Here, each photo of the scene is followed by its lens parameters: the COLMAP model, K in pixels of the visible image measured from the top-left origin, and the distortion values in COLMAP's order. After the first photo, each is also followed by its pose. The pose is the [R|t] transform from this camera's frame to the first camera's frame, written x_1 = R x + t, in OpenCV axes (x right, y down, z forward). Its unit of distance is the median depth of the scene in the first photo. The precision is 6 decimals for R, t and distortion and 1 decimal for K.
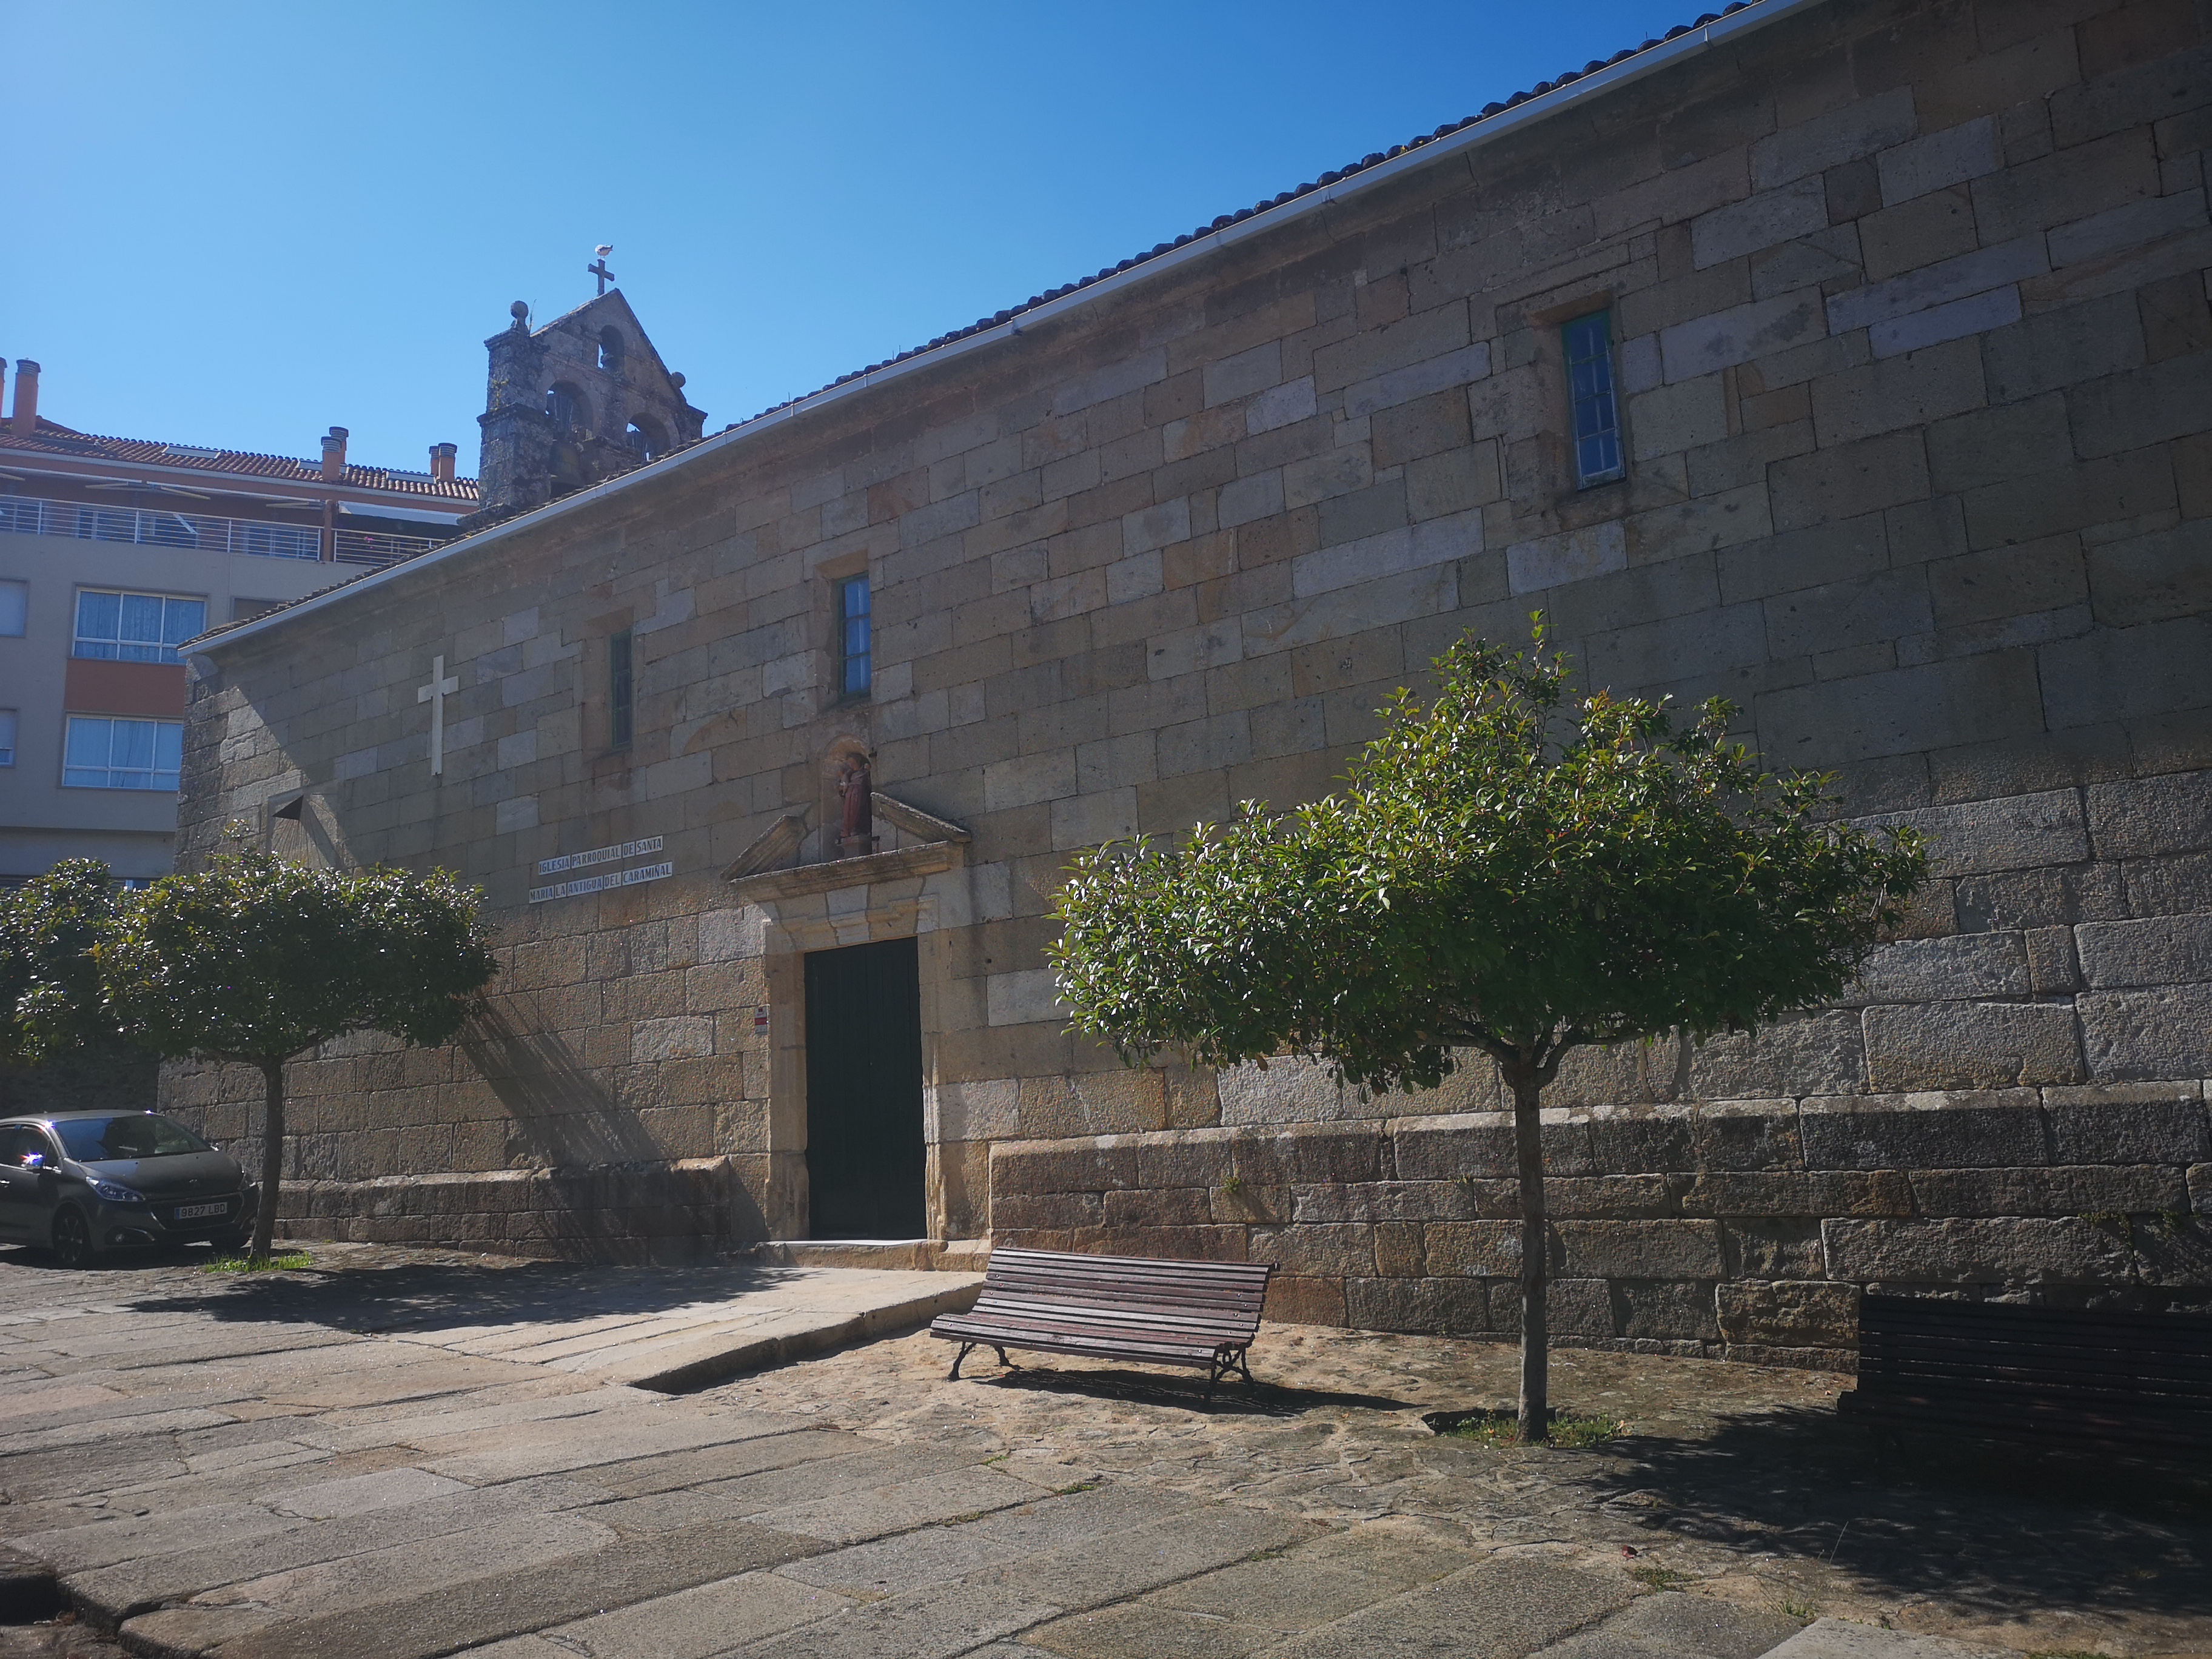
lens RADIAL K [[1675.4, 0, 1106.0], [0, 1675.4, 829.5], [0, 0, 1]] dist [0.078932, -0.083601]
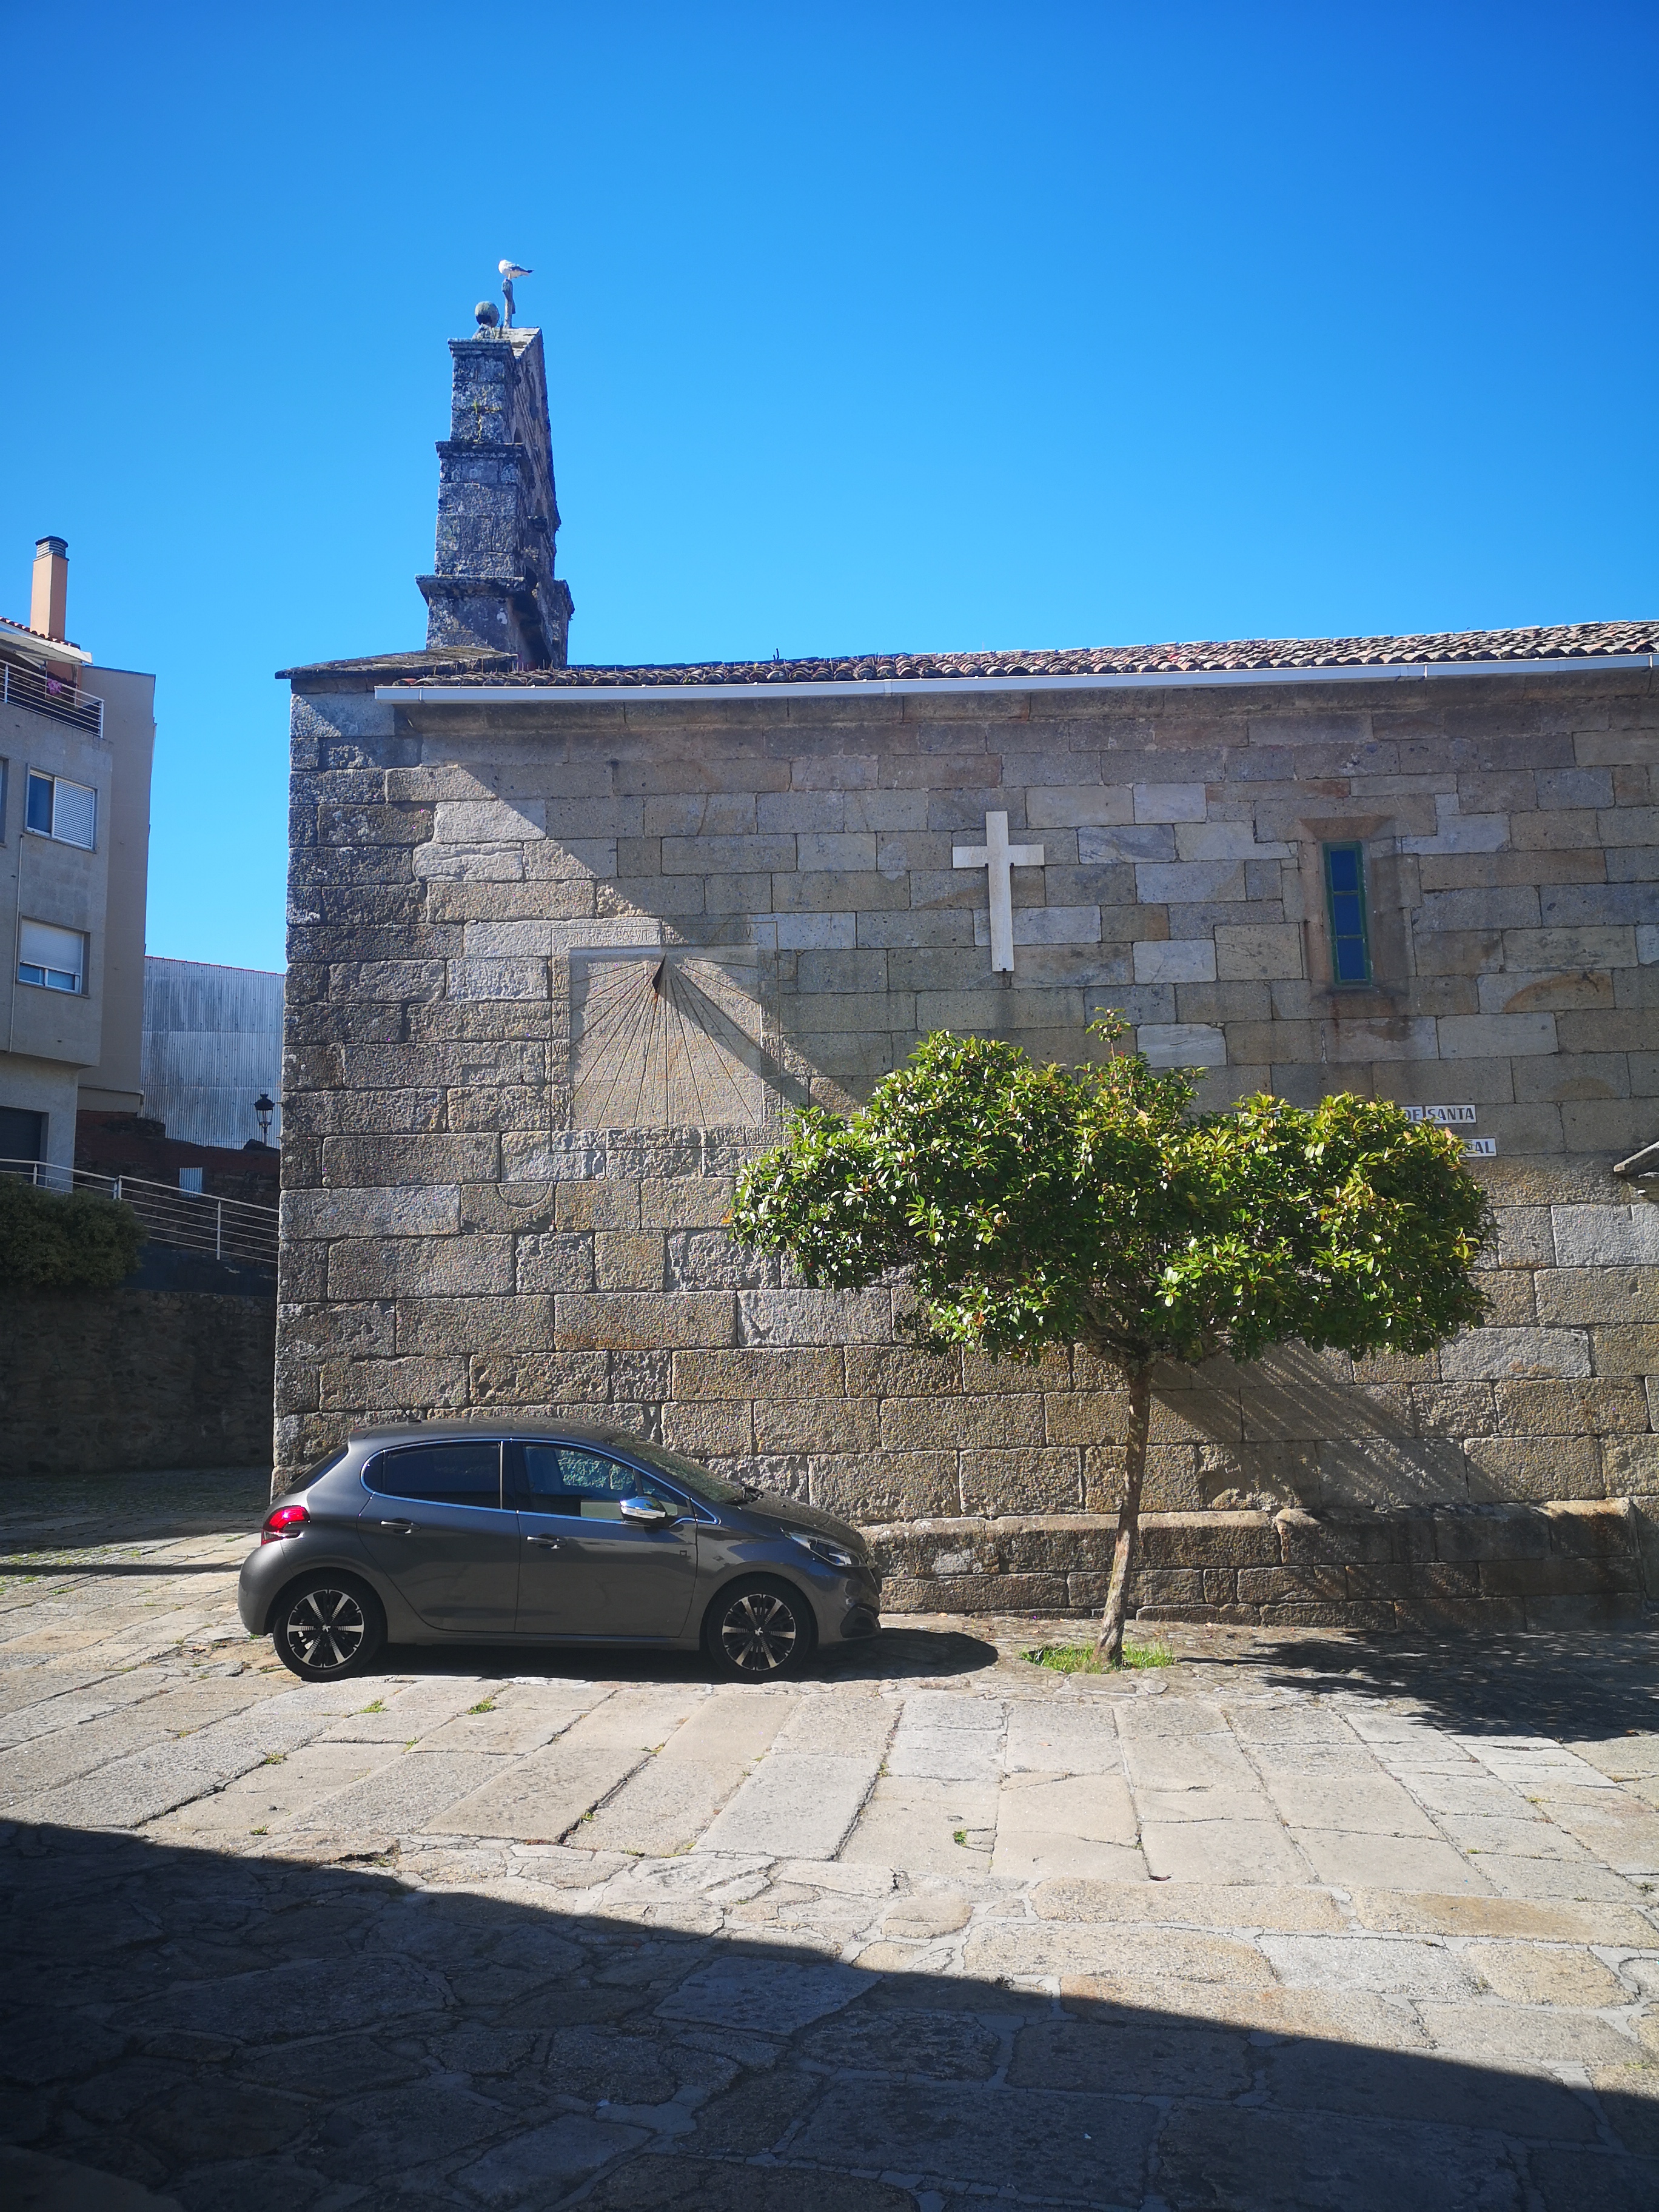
lens RADIAL K [[1675.4, 0, 829.5], [0, 1675.4, 1106.0], [0, 0, 1]] dist [0.078932, -0.083601]
pose [[0.808960, 0.120499, 0.575381, -0.960922], [-0.114118, 0.992337, -0.047374, 0.076672], [-0.576681, -0.027337, 0.816512, 0.489441]]
